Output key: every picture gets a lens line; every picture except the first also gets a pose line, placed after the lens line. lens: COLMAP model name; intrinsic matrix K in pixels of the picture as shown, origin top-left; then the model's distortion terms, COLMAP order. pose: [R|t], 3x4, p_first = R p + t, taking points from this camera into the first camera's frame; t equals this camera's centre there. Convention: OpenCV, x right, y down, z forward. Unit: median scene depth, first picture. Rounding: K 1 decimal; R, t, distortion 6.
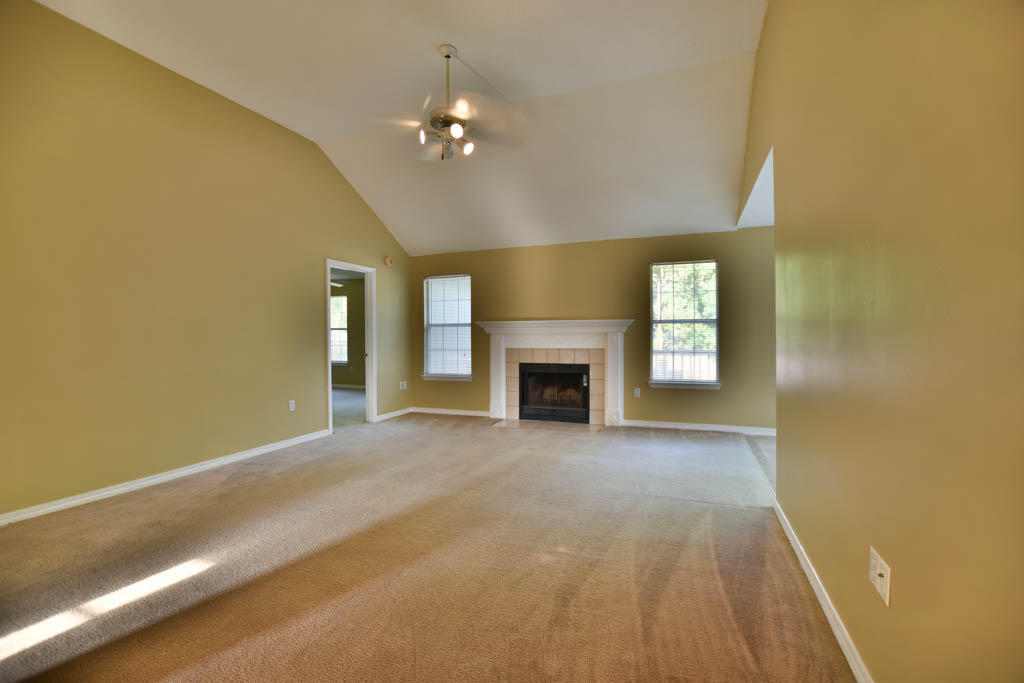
lens RADIAL K [[451.4, 0, 508.0], [0, 451.4, 340.4], [0, 0, 1]] dist [-0.015232, -0.000156]
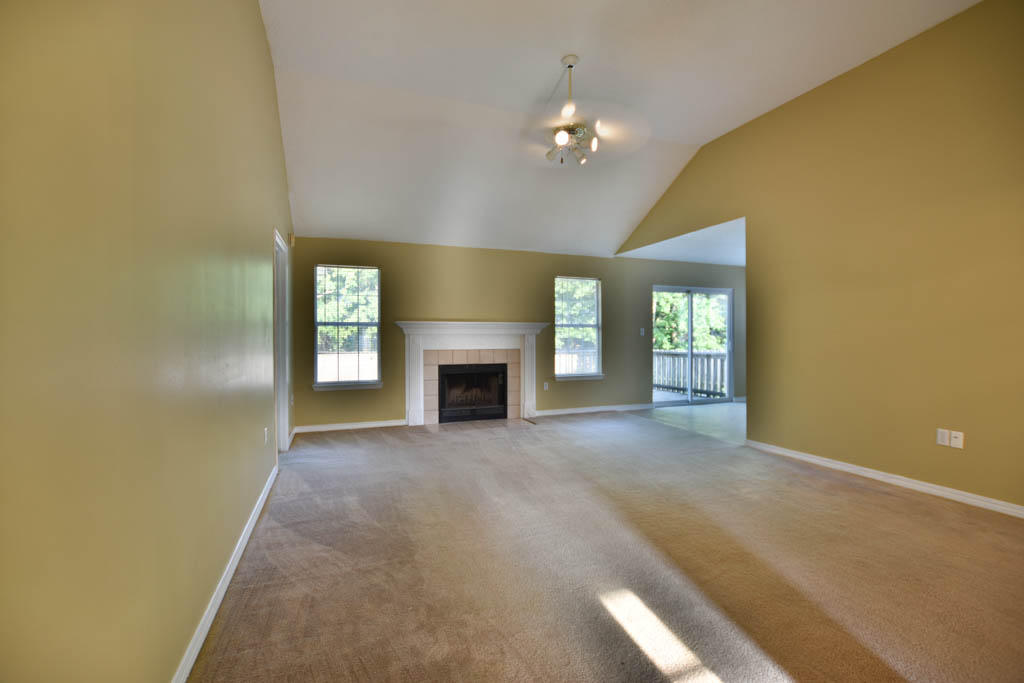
lens RADIAL K [[451.4, 0, 507.4], [0, 451.4, 341.2], [0, 0, 1]] dist [-0.015232, -0.000156]
pose [[0.738675, 0.000574, 0.674061, -0.519796], [0.001158, 0.999997, -0.002120, 0.001651], [-0.674060, 0.002346, 0.738672, 0.187404]]
